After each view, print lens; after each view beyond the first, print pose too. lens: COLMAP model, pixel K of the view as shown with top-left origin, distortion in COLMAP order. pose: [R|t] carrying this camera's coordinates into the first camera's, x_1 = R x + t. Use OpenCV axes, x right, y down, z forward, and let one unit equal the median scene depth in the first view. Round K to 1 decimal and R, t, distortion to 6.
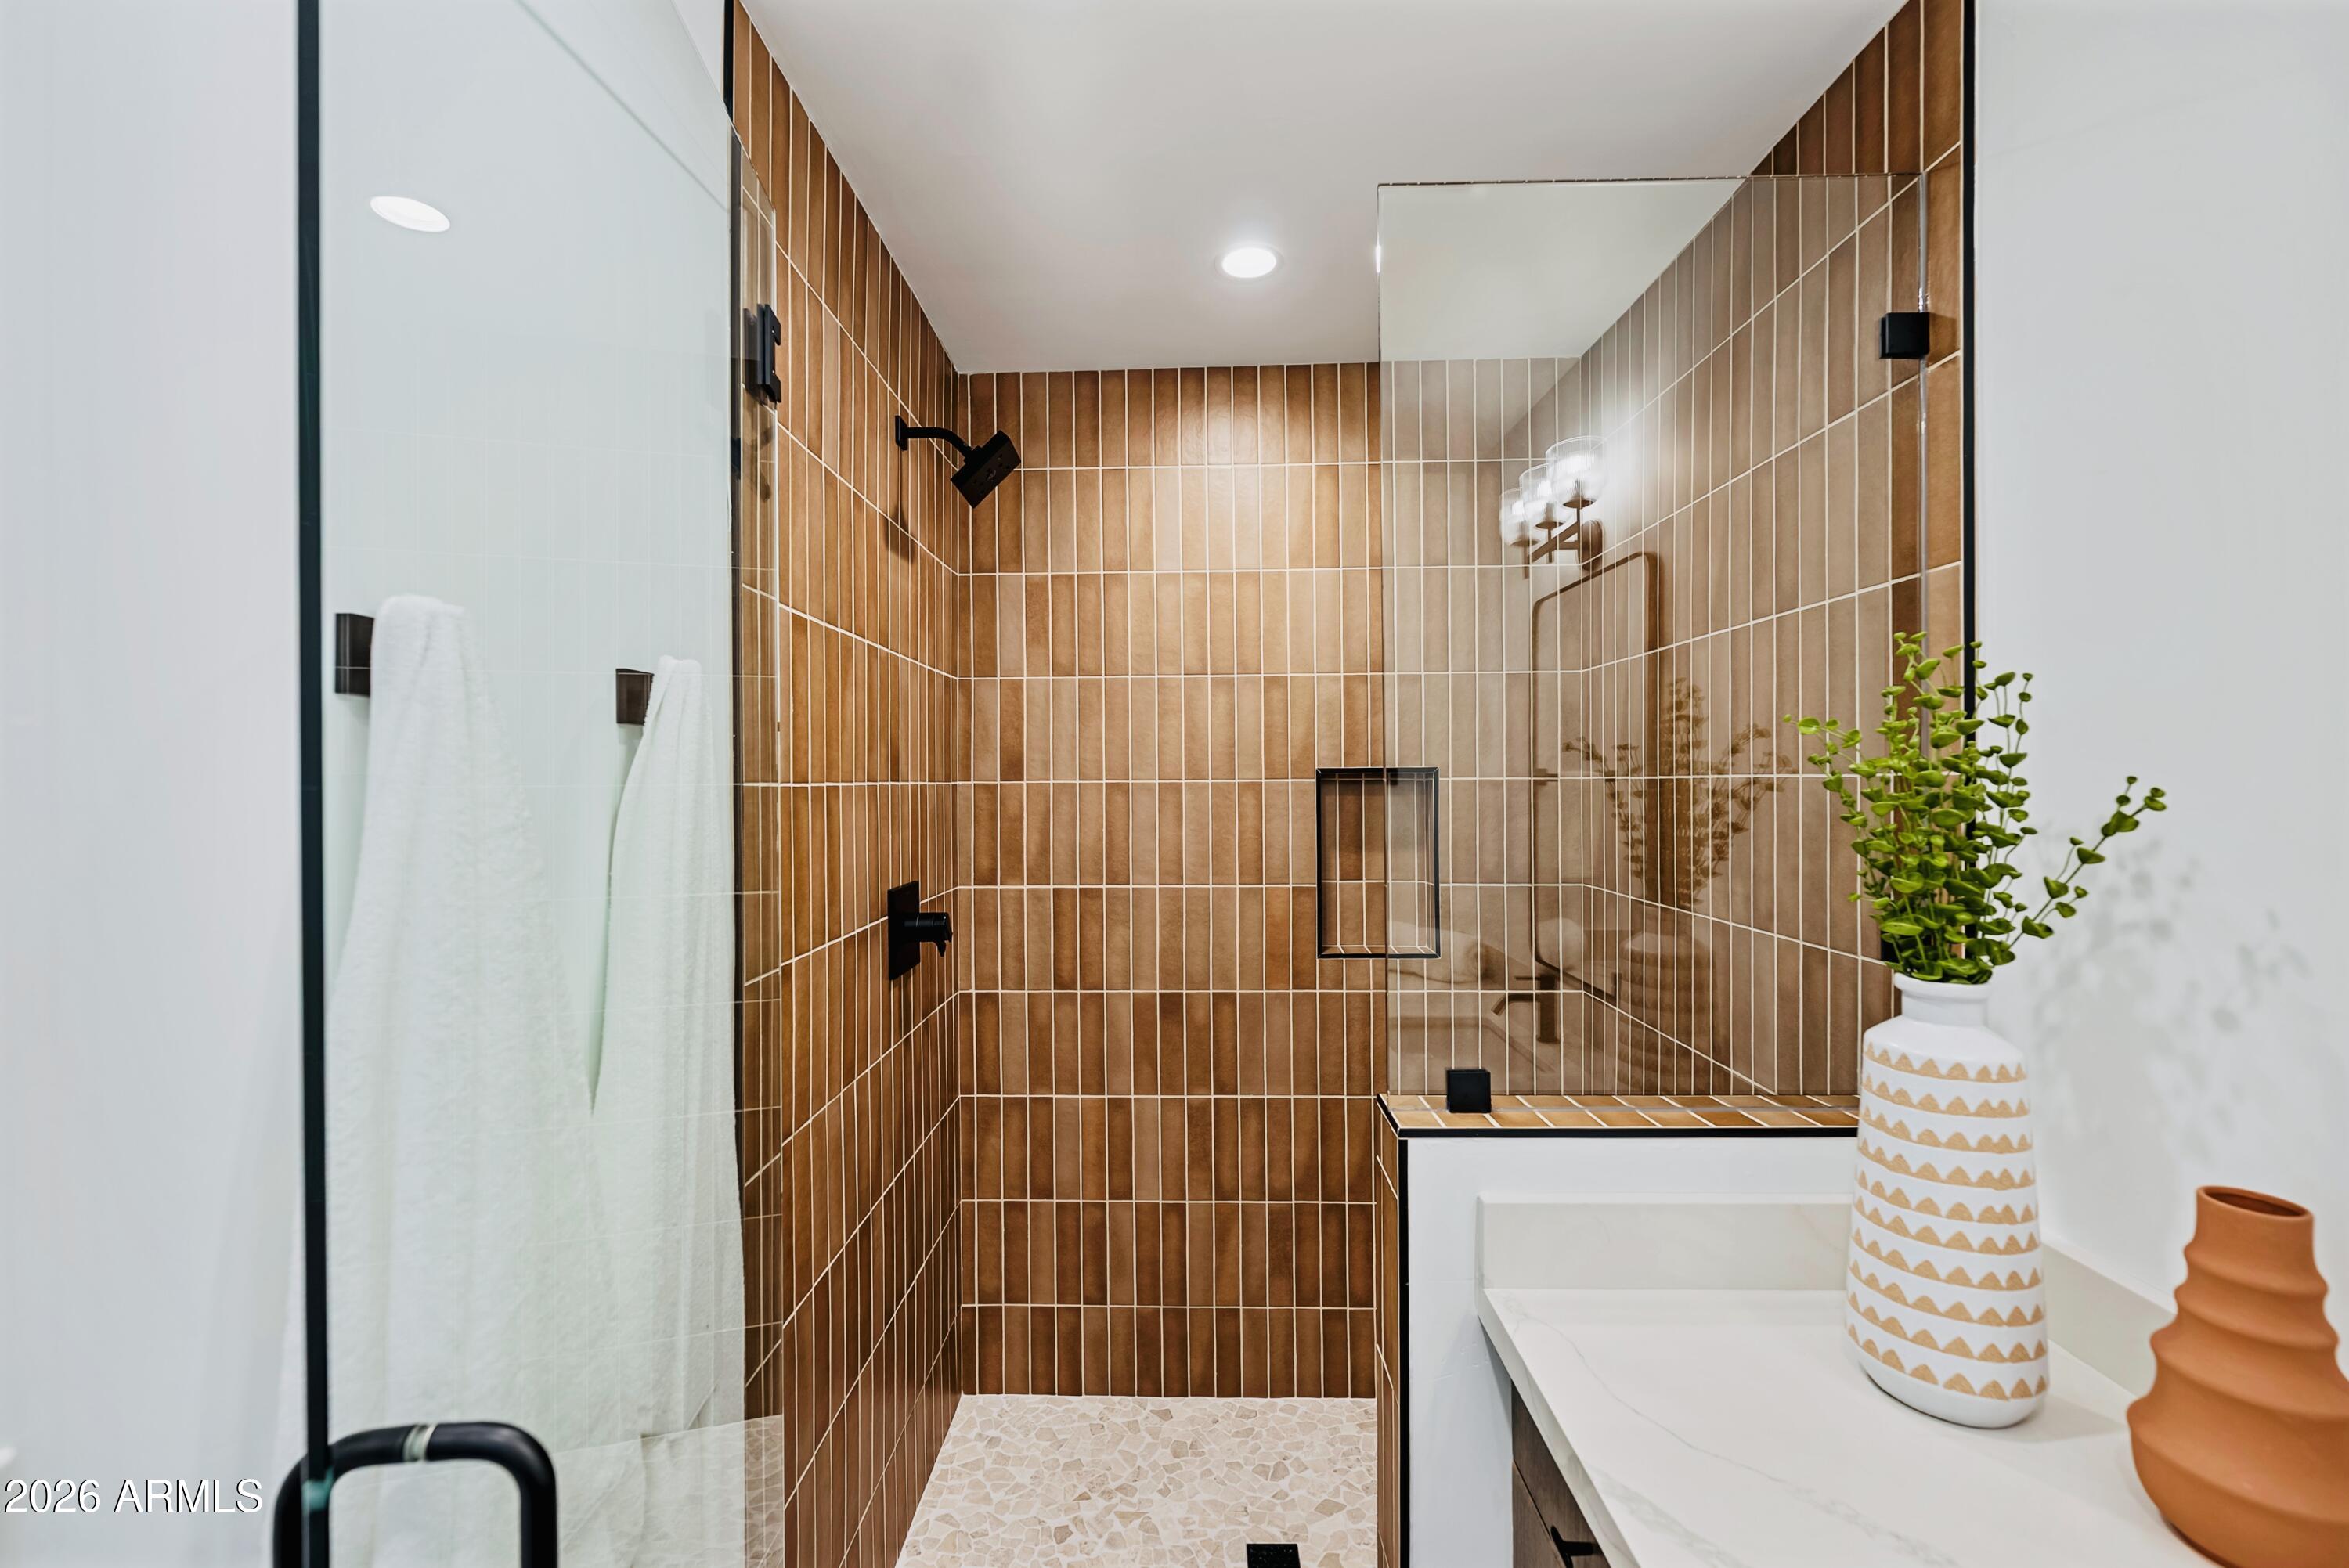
lens RADIAL K [[934.3, 0, 1174.5], [0, 934.3, 784.0], [0, 0, 1]] dist [0.001843, -0.004540]
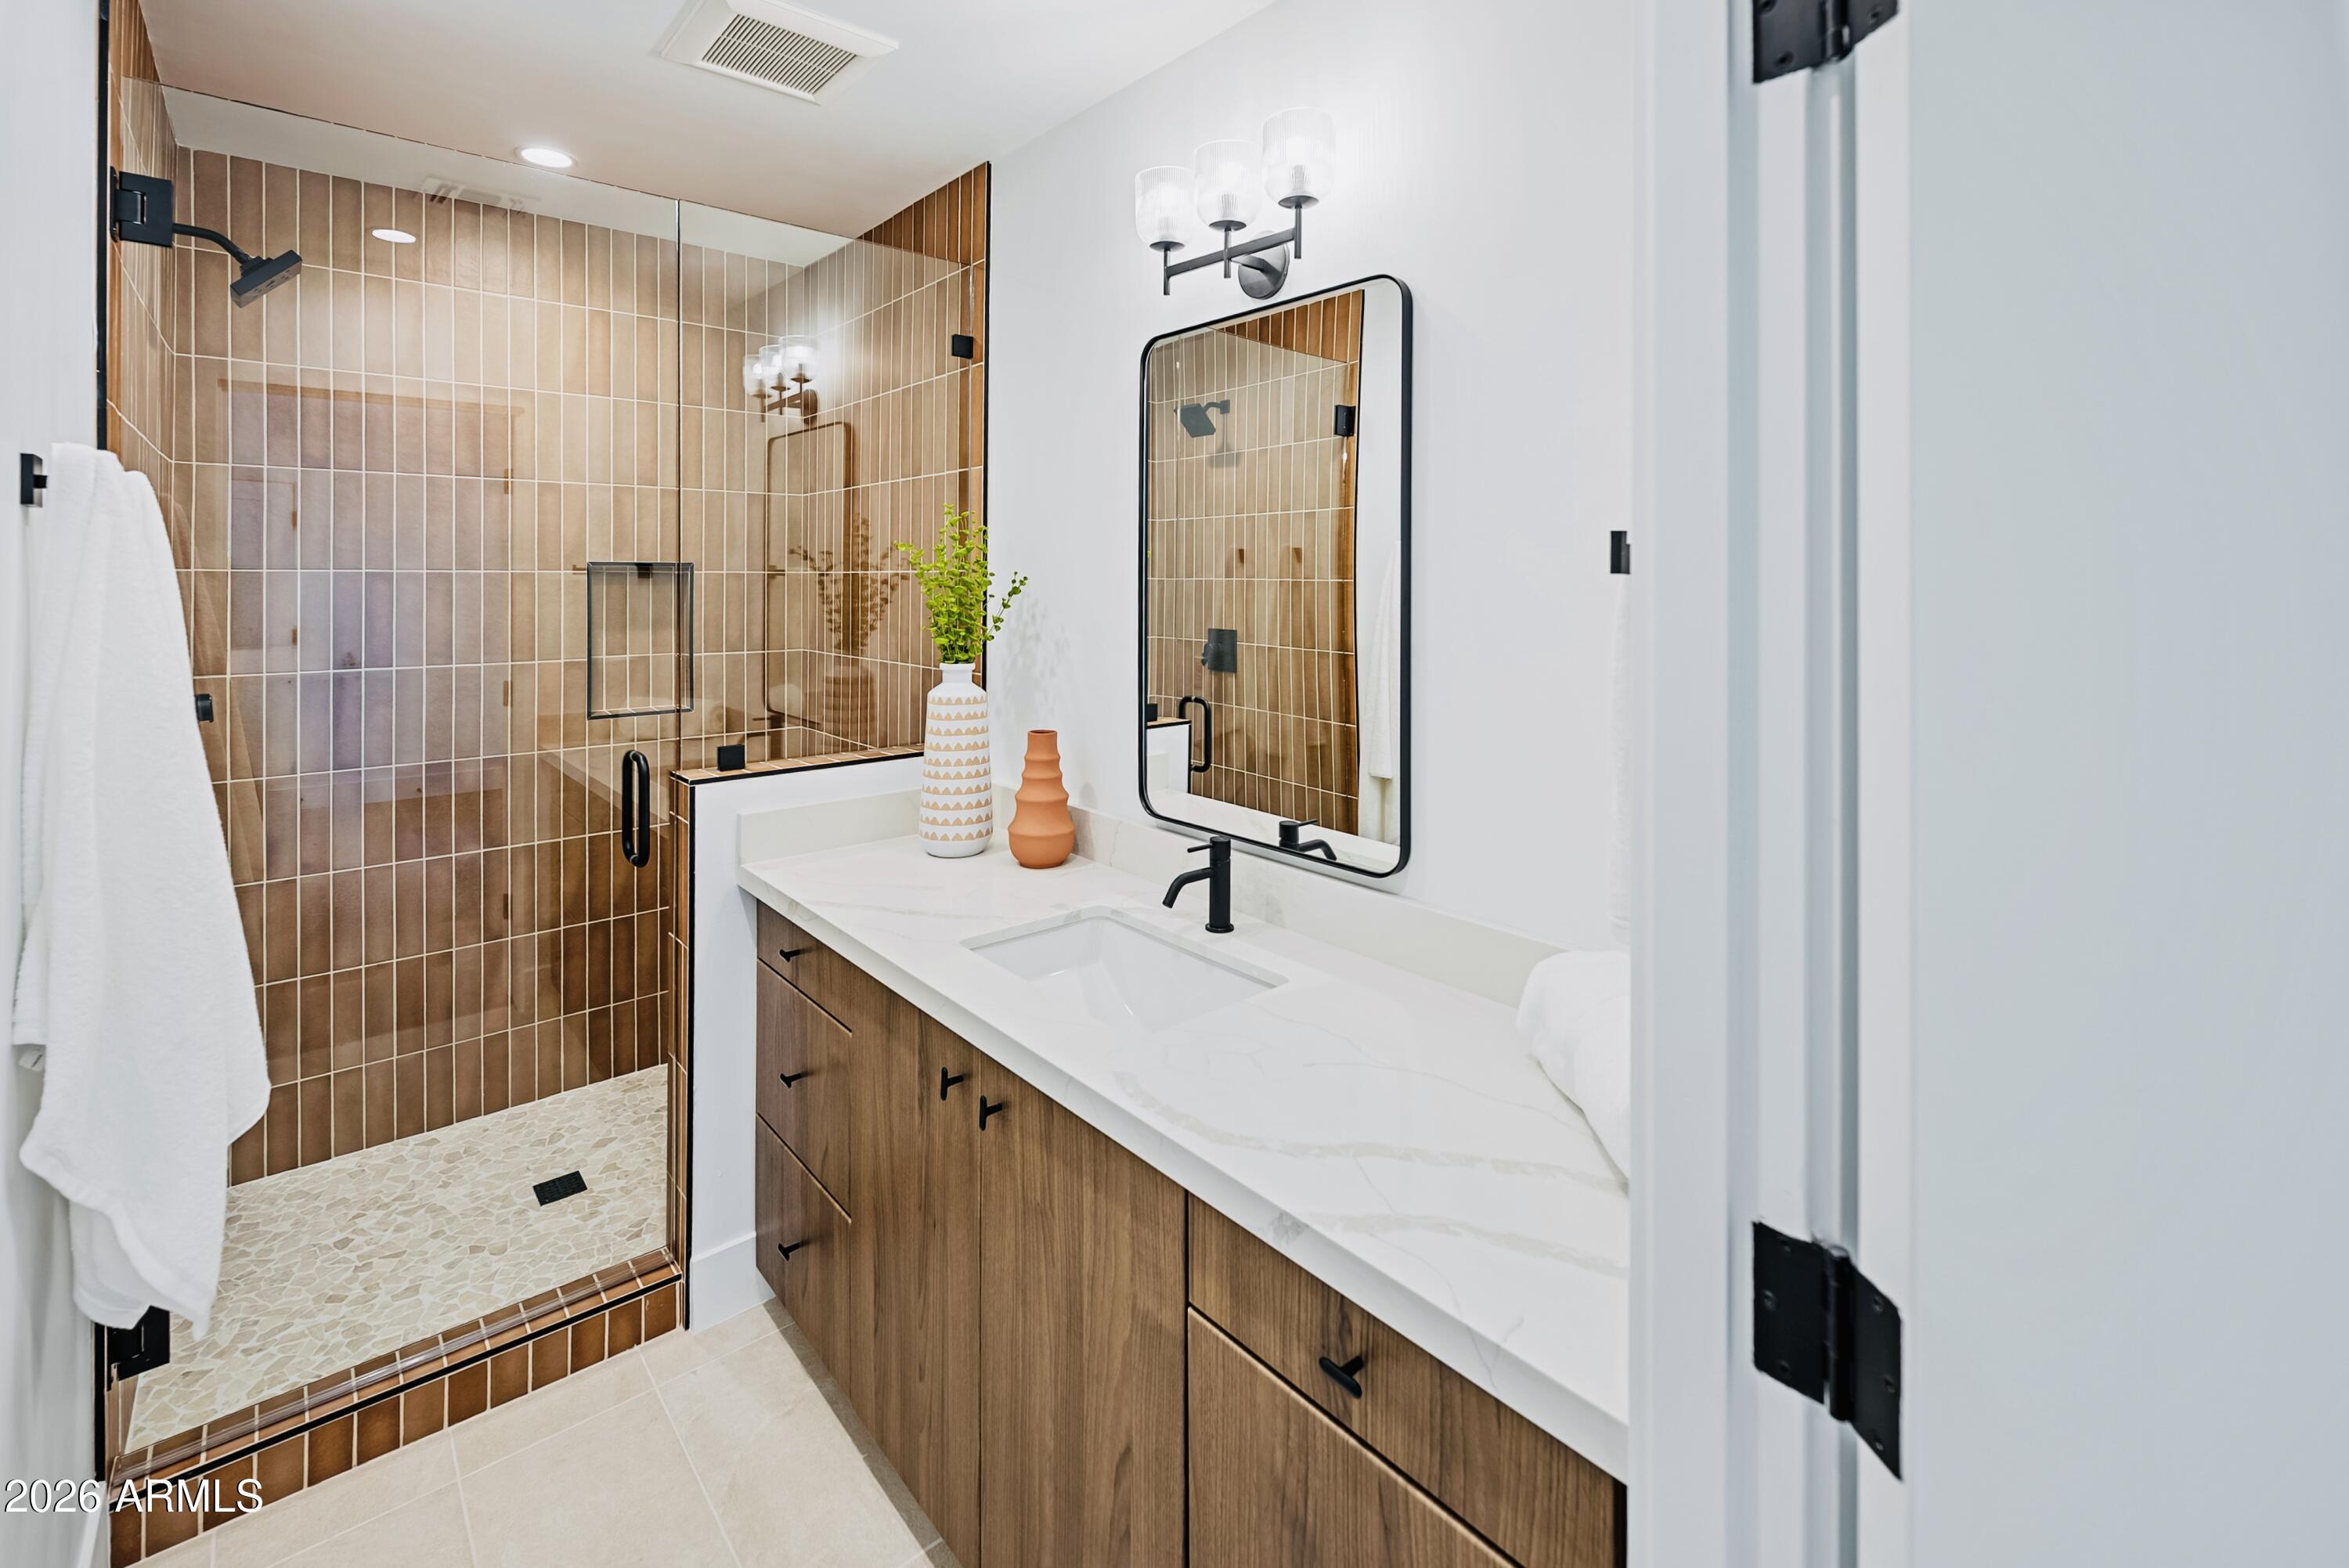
lens RADIAL K [[1058.3, 0, 1162.6], [0, 1058.3, 573.5], [0, 0, 1]] dist [0.001123, 0.000361]
pose [[0.742472, 0.011742, 0.669774, -0.219938], [-0.005164, 0.999917, -0.011805, 0.010930], [-0.669857, 0.005306, 0.742471, -0.527472]]
